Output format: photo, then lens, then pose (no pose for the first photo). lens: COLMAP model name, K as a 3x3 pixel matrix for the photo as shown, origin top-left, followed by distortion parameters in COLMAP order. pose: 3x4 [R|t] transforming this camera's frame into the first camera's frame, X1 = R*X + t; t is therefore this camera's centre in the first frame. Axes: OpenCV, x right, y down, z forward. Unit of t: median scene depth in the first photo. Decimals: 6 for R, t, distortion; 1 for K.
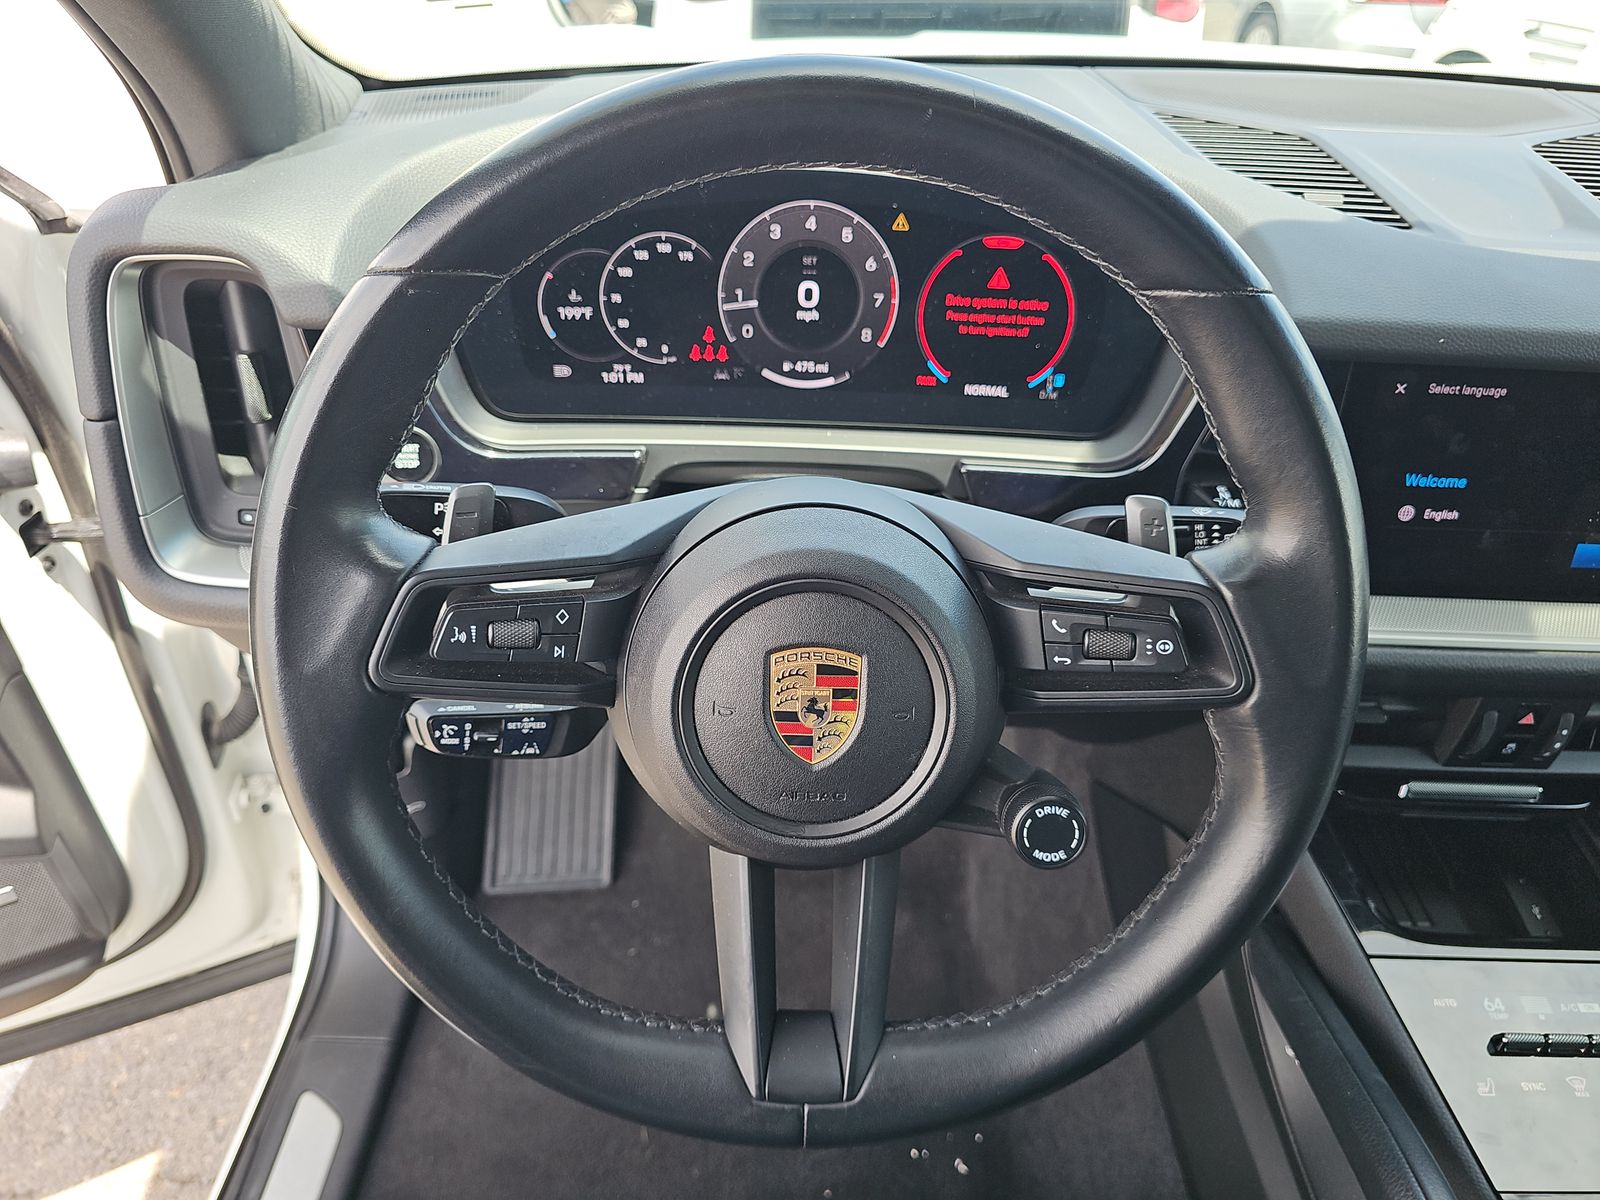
lens RADIAL K [[1057.4, 0, 800.0], [0, 1057.4, 600.0], [0, 0, 1]] dist [0.080256, -0.106031]
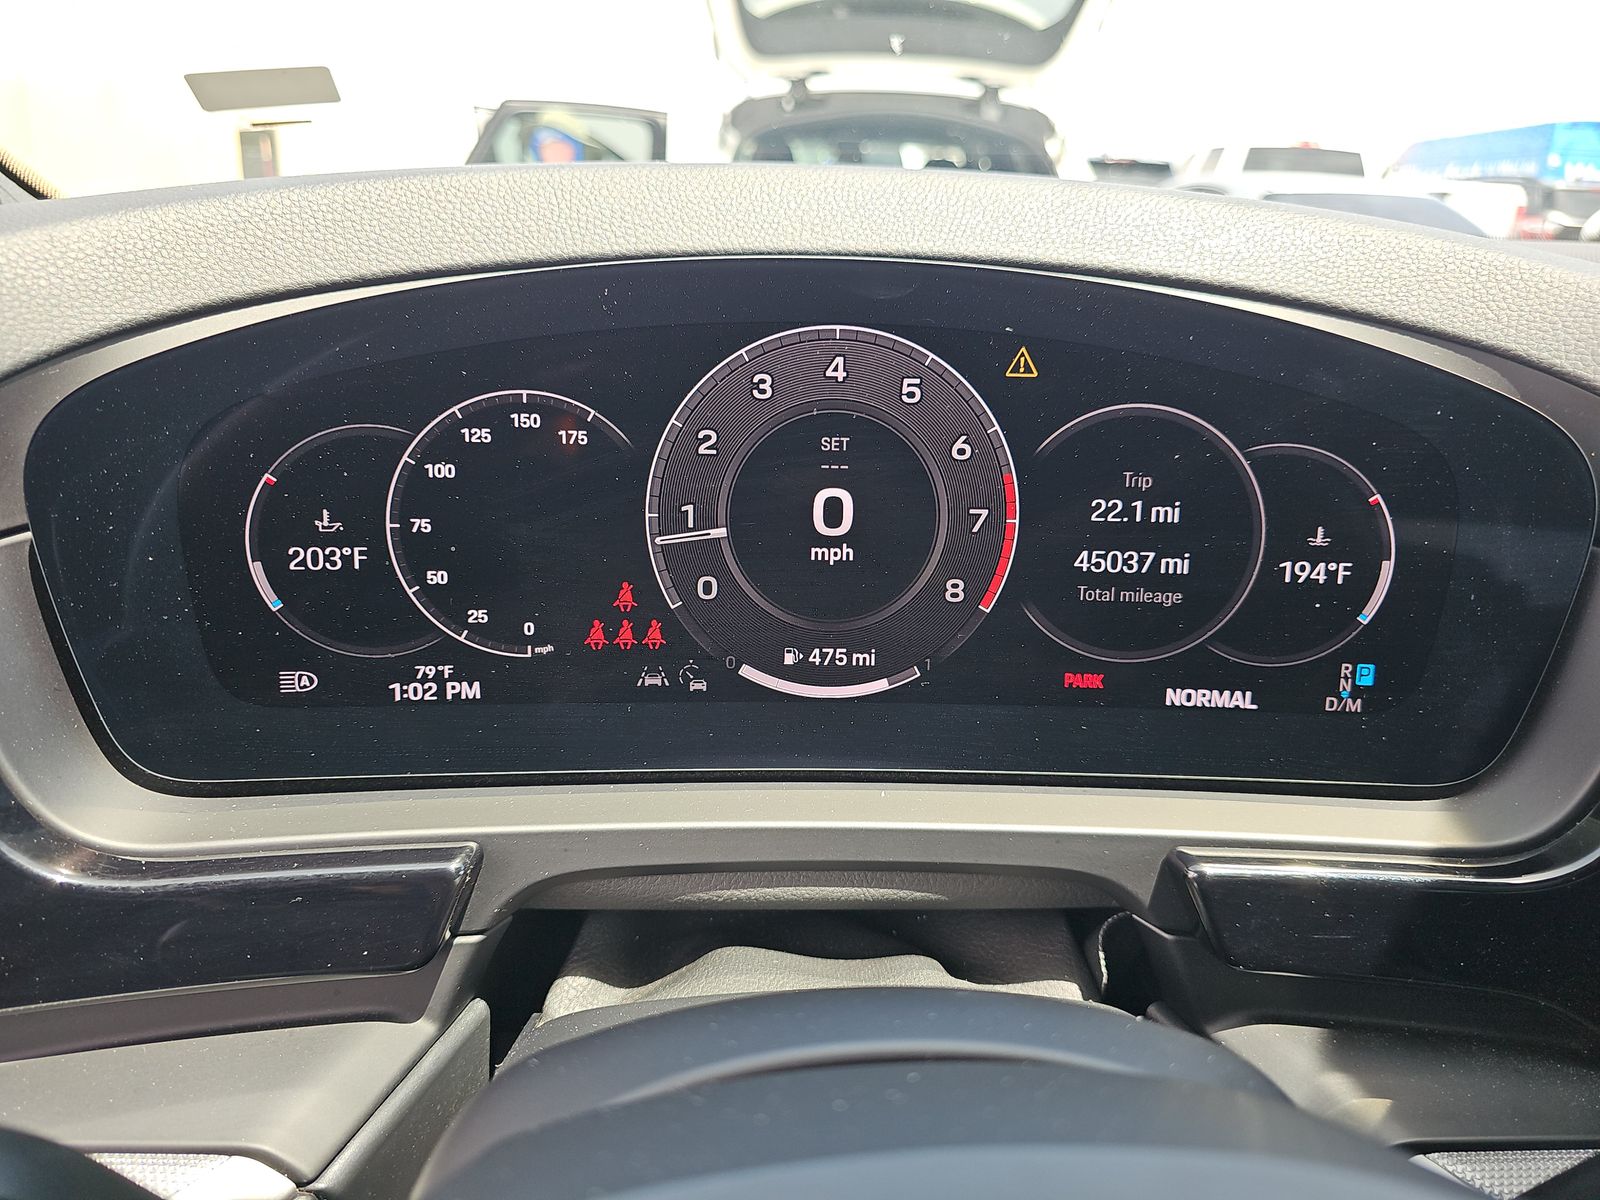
lens RADIAL K [[1057.4, 0, 800.0], [0, 1057.4, 600.0], [0, 0, 1]] dist [0.080256, -0.106031]
pose [[0.999248, -0.023199, 0.031083, -0.023047], [0.030336, 0.966820, -0.253650, -0.128230], [-0.024167, 0.254402, 0.966797, 0.551410]]
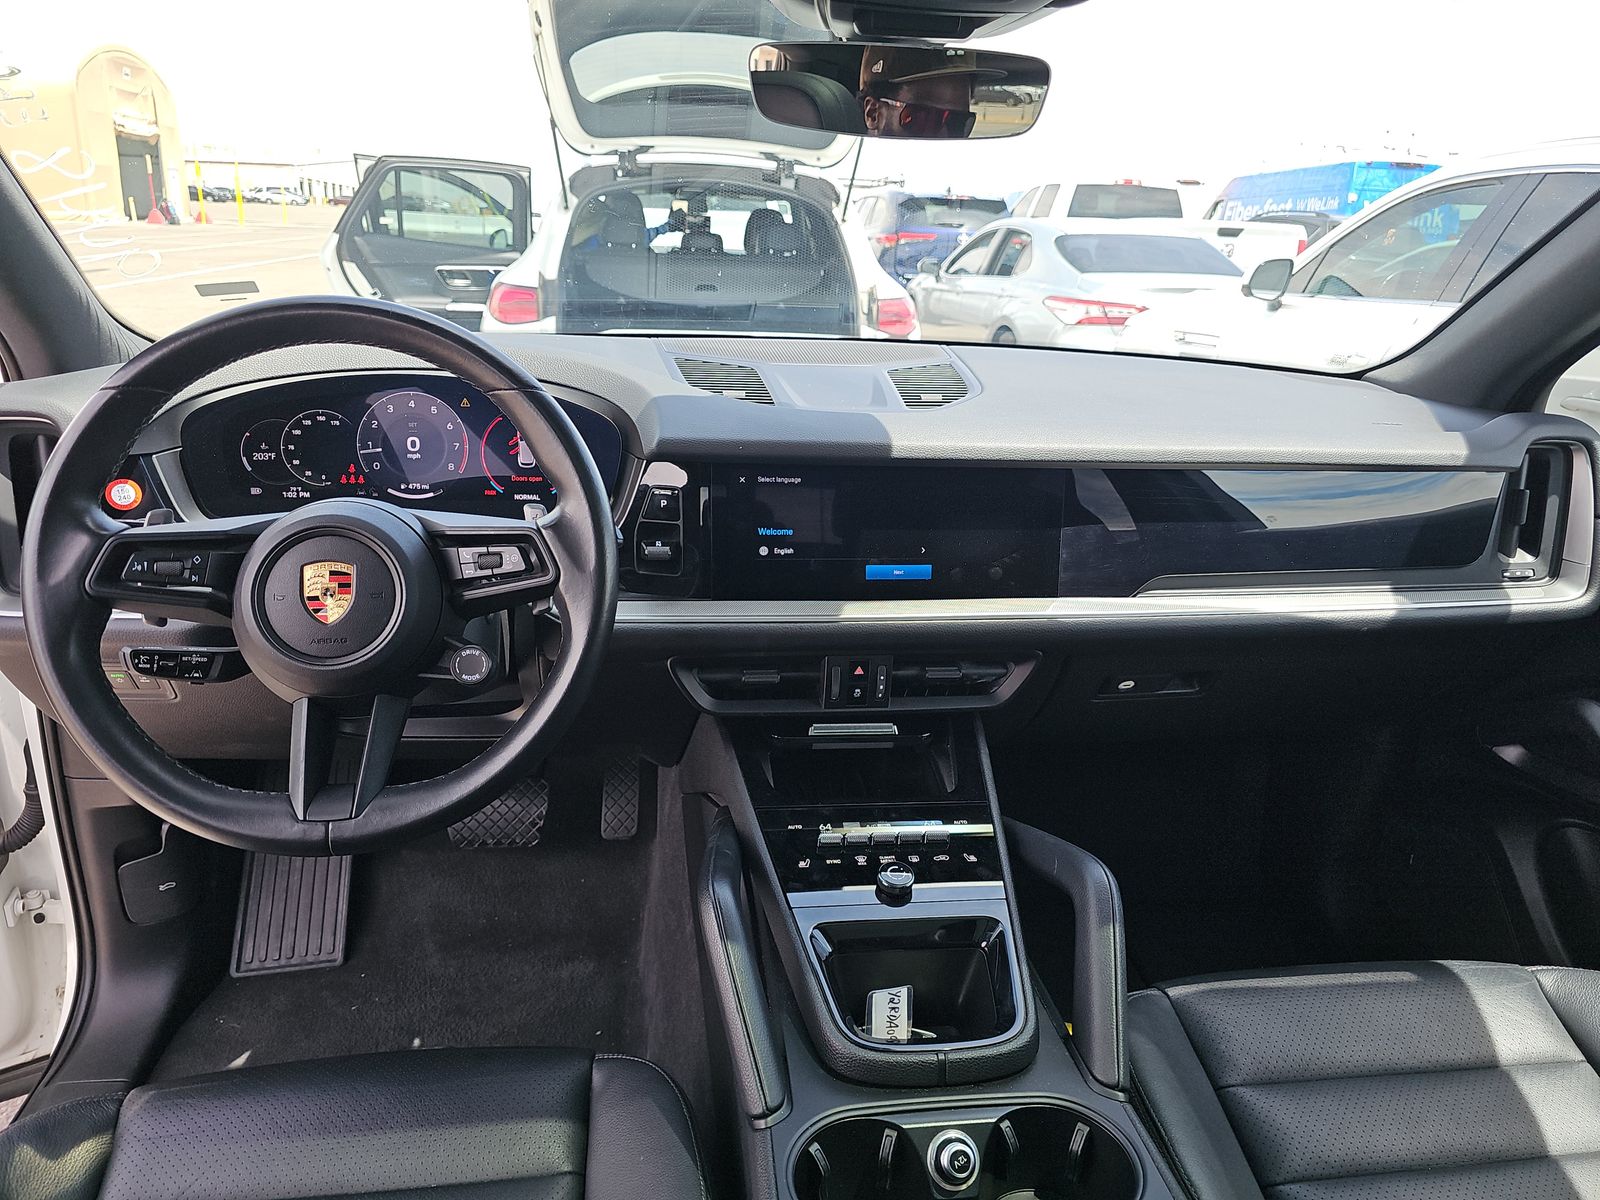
lens RADIAL K [[1089.9, 0, 832.1], [0, 1089.9, 601.4], [0, 0, 1]] dist [0.021123, -0.002297]
pose [[0.991008, -0.042753, 0.126790, 0.438361], [0.075114, 0.961938, -0.262741, 0.462919], [-0.110731, 0.269902, 0.956499, -0.672445]]
